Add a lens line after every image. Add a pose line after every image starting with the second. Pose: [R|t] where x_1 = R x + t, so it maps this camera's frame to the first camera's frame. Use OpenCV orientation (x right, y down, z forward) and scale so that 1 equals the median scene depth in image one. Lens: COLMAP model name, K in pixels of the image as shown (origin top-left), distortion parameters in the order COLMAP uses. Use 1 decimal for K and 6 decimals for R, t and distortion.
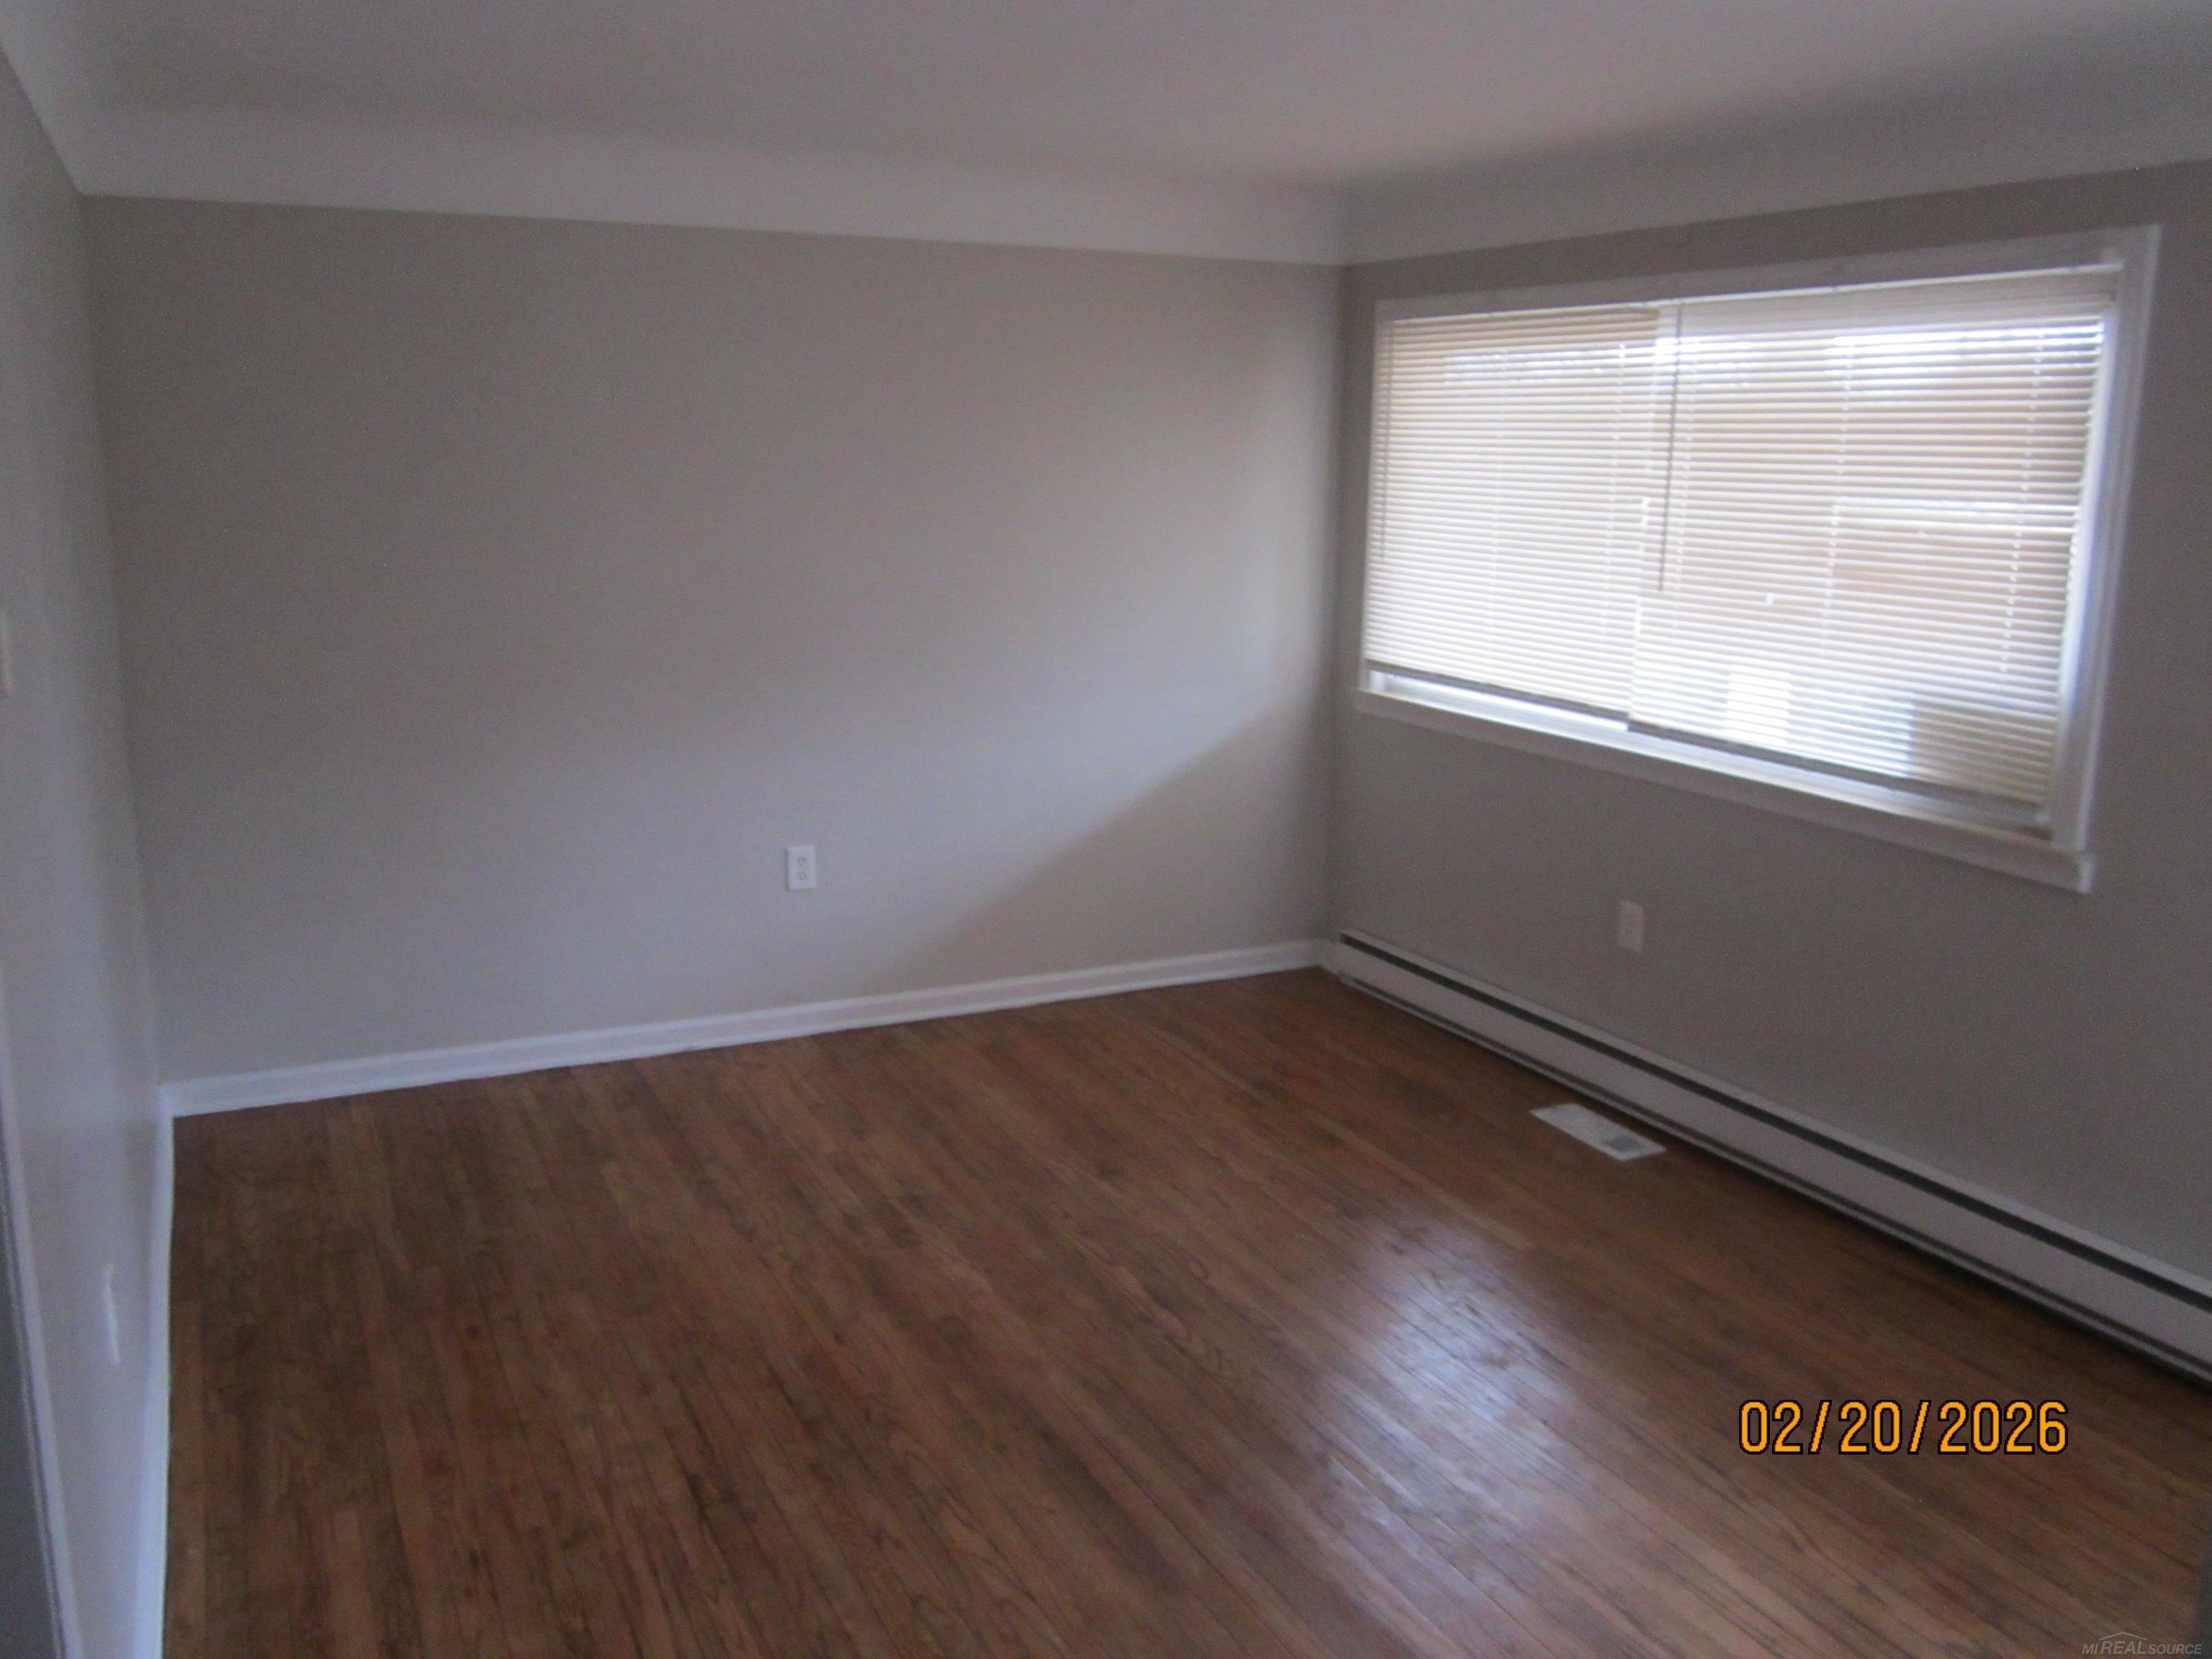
lens RADIAL K [[1849.2, 0, 1106.0], [0, 1849.2, 822.1], [0, 0, 1]] dist [-0.040947, 0.014350]
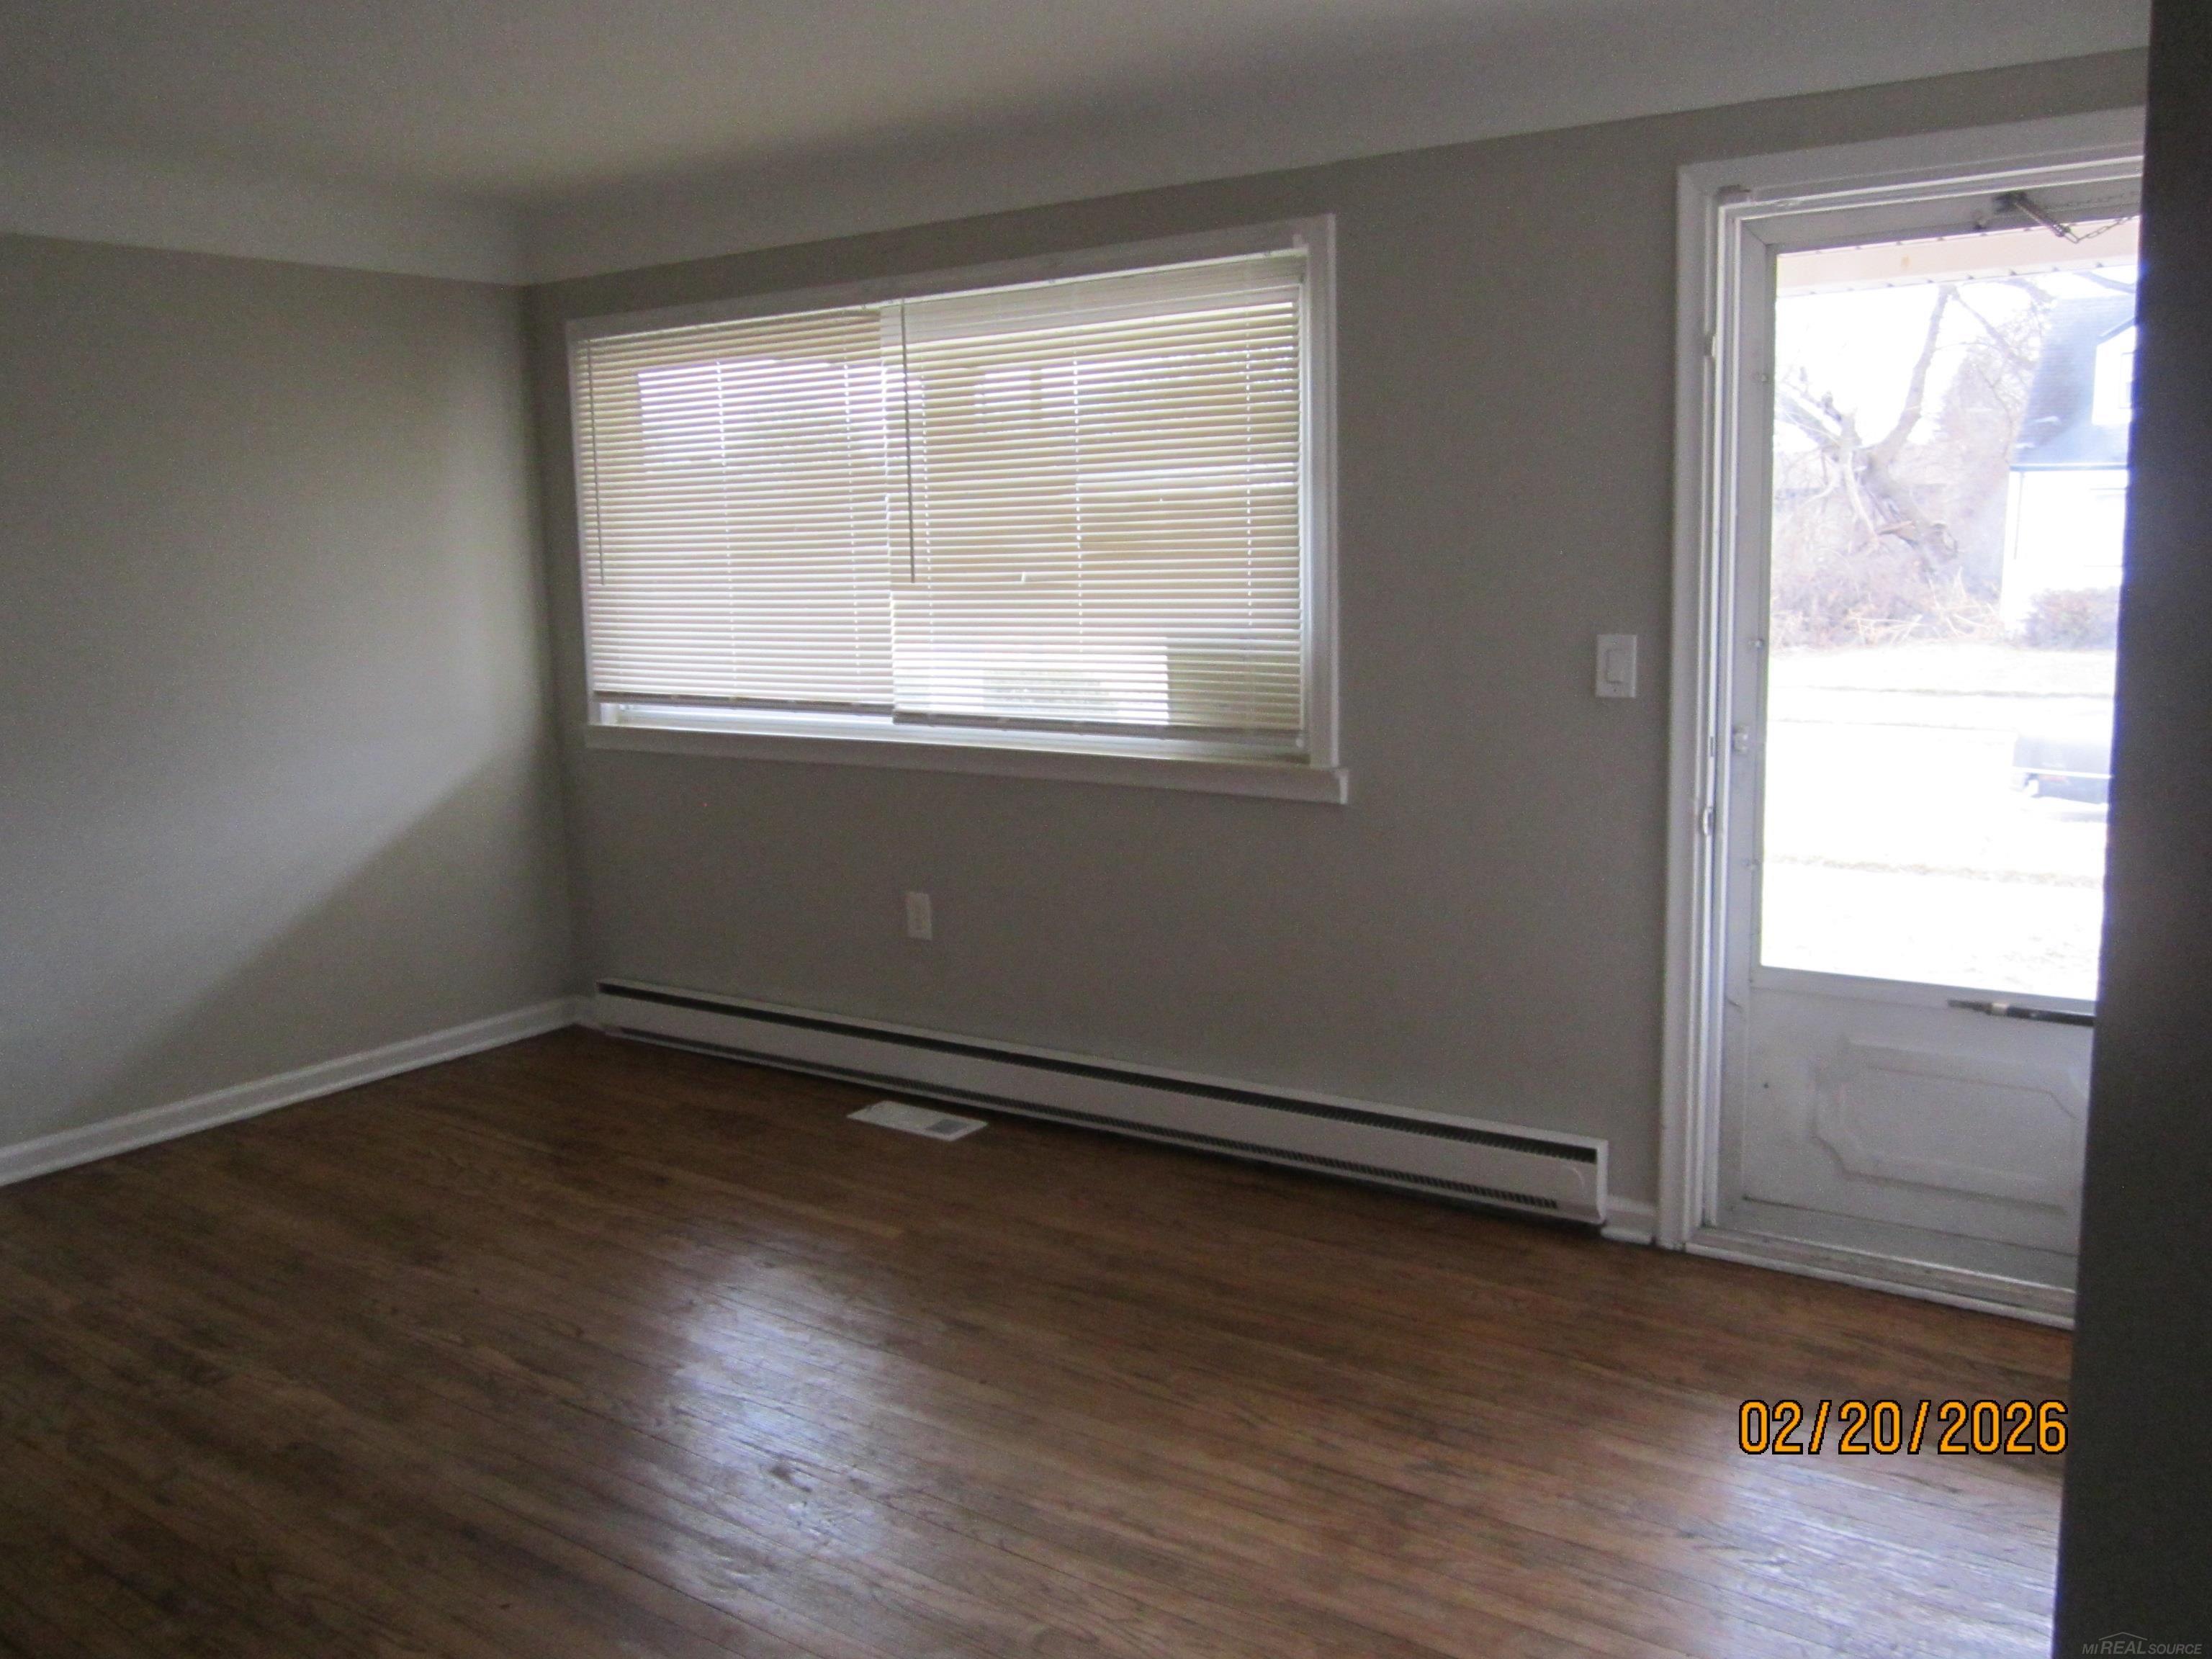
lens RADIAL K [[1849.2, 0, 1106.0], [0, 1849.2, 822.1], [0, 0, 1]] dist [-0.040947, 0.014350]
pose [[0.882754, -0.109933, 0.456794, -0.090662], [0.132357, 0.991052, -0.017270, 0.039764], [-0.450808, 0.075705, 0.889405, 0.047376]]
